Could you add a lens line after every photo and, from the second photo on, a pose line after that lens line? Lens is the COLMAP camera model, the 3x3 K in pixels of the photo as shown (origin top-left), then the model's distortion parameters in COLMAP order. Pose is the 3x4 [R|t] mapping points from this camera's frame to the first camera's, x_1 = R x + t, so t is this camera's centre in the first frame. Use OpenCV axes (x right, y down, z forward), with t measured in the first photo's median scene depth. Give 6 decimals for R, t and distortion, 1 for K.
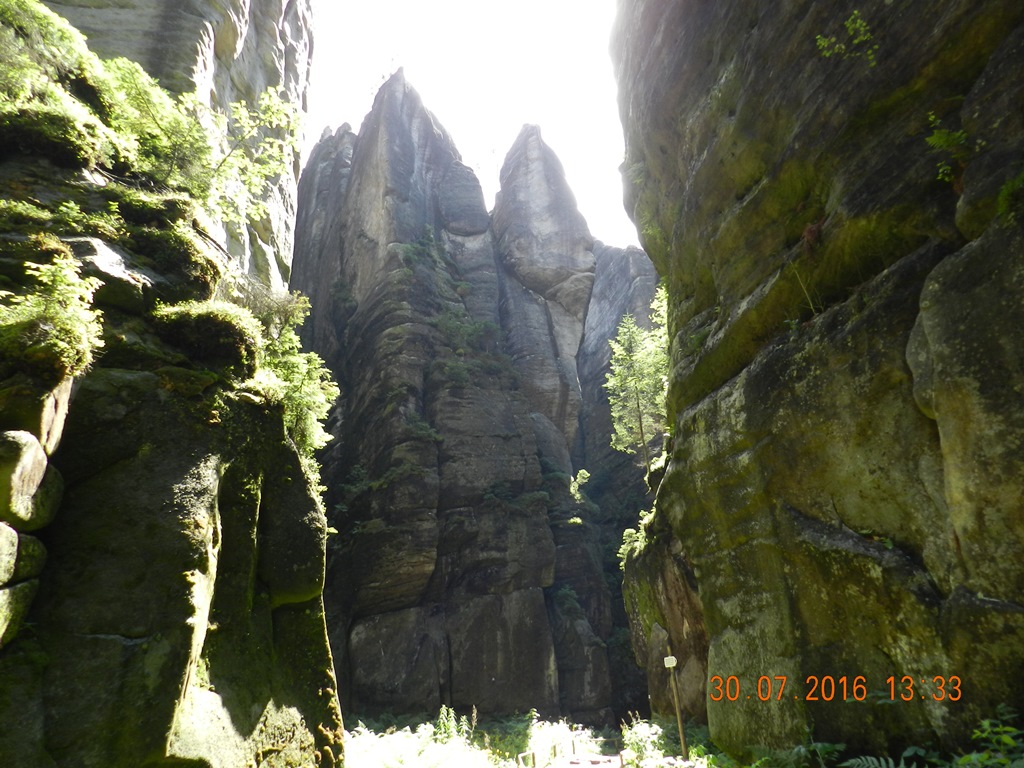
lens RADIAL K [[689.3, 0, 509.9], [0, 689.3, 383.3], [0, 0, 1]] dist [0.010887, 0.003163]
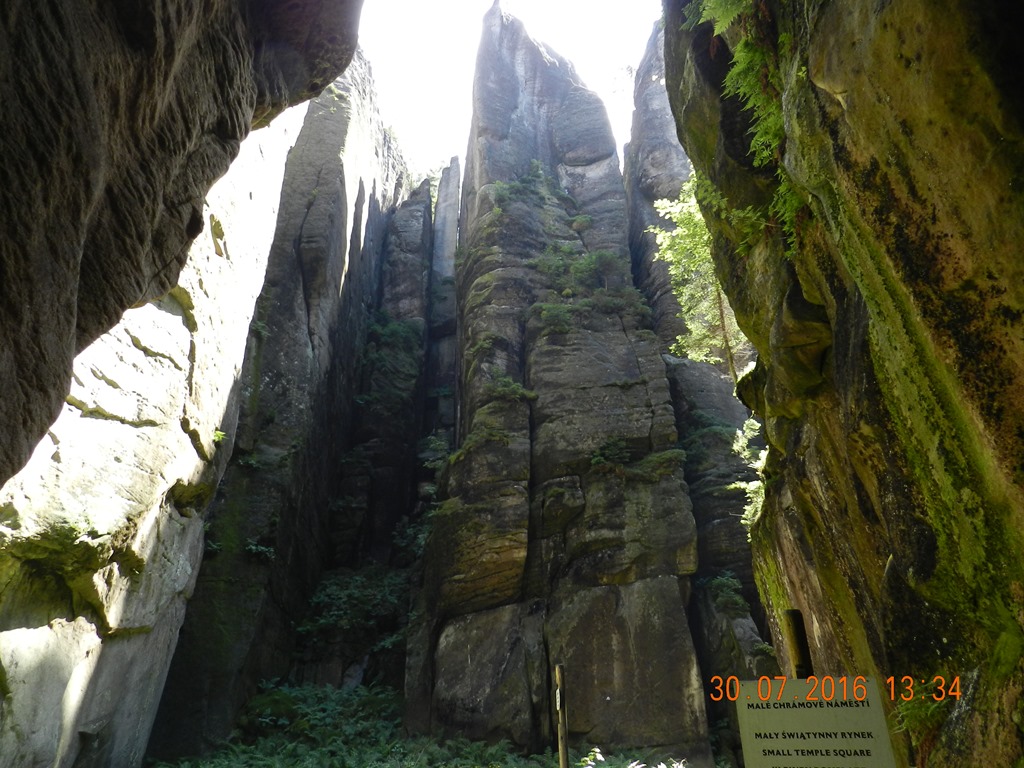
lens RADIAL K [[689.3, 0, 512.5], [0, 689.3, 383.6], [0, 0, 1]] dist [0.010887, 0.003163]
pose [[0.917086, -0.134793, -0.375212, 0.182622], [0.133729, 0.990593, -0.029007, 0.086761], [0.375592, -0.023575, 0.926485, 0.242609]]
